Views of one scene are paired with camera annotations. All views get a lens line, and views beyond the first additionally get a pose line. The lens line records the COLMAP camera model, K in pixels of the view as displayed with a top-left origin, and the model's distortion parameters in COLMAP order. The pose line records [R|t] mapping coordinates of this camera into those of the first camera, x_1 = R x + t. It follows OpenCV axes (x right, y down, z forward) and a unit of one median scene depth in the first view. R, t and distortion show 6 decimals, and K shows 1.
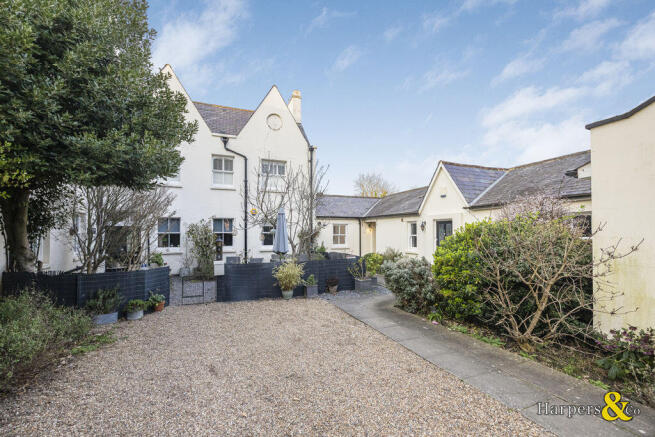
lens RADIAL K [[251.5, 0, 326.8], [0, 251.5, 223.9], [0, 0, 1]] dist [-0.000046, -0.000211]
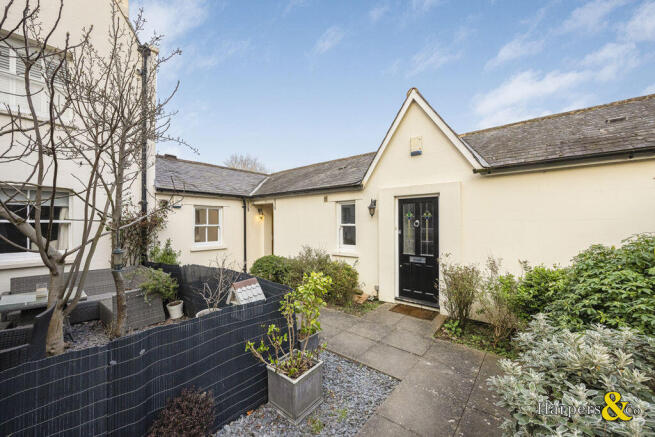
lens RADIAL K [[251.5, 0, 324.1], [0, 251.5, 220.8], [0, 0, 1]] dist [-0.000046, -0.000211]
pose [[0.882900, 0.002320, 0.469556, 0.018467], [-0.013108, 0.999720, 0.019708, 0.020765], [-0.469379, -0.023555, 0.882683, 0.425184]]
